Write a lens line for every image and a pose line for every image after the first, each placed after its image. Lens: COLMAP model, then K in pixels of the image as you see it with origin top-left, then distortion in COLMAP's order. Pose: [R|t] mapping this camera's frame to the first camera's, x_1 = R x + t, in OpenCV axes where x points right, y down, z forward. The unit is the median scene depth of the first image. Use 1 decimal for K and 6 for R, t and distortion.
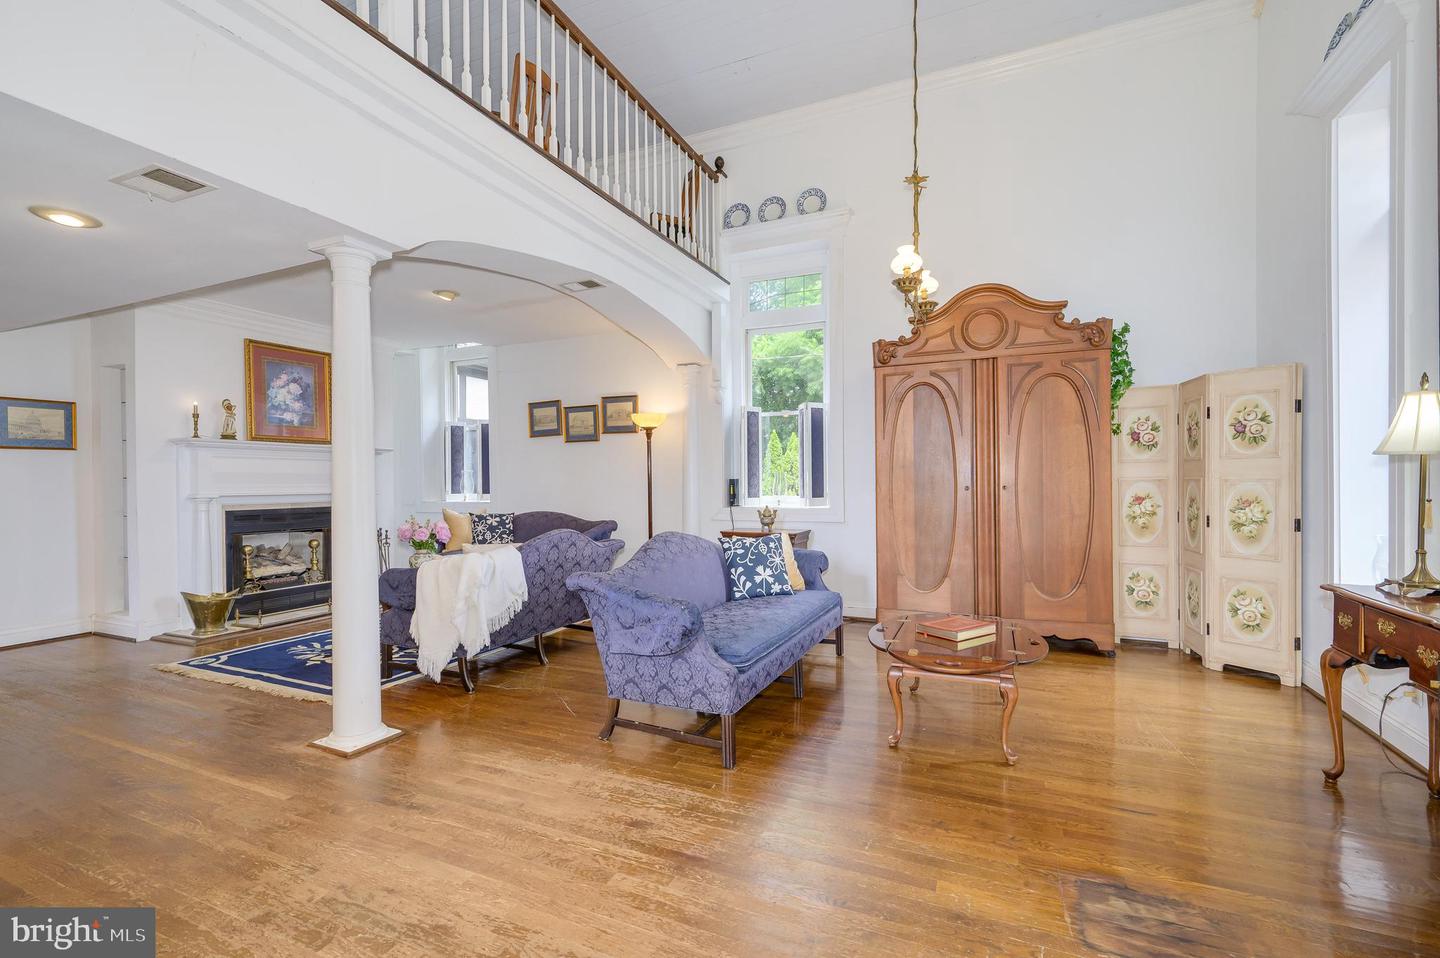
lens RADIAL K [[630.2, 0, 711.0], [0, 630.2, 488.5], [0, 0, 1]] dist [-0.001725, -0.000479]
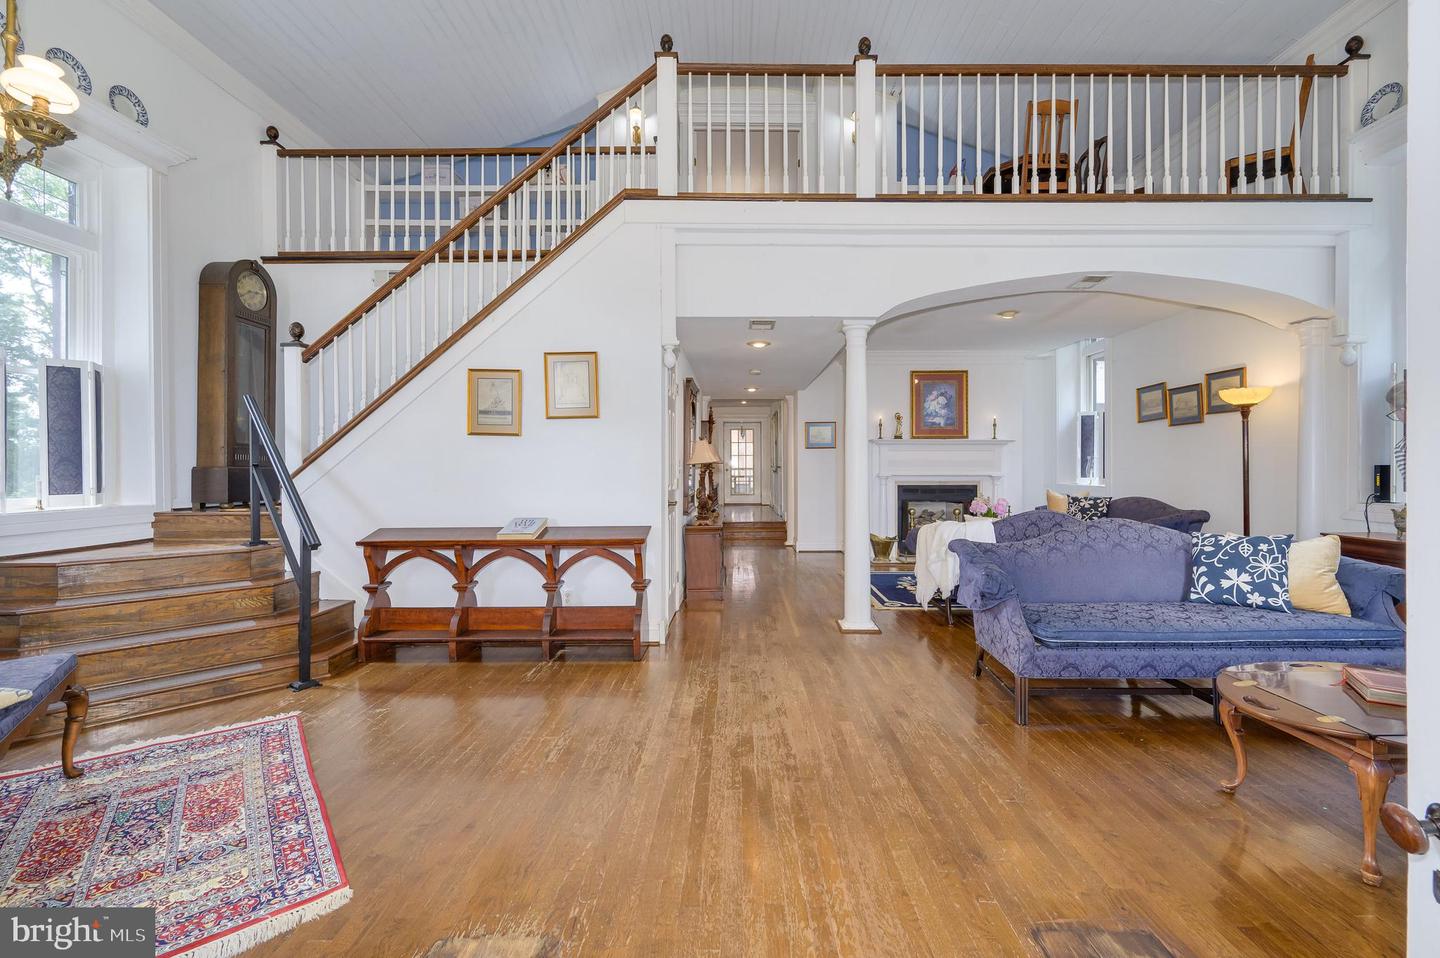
lens RADIAL K [[559.2, 0, 726.1], [0, 559.2, 471.6], [0, 0, 1]] dist [-0.001609, -0.000275]
pose [[0.421692, 0.012276, -0.906656, 0.293575], [-0.011759, 0.999898, 0.008070, -0.003778], [0.906663, 0.007258, 0.421793, 0.041057]]
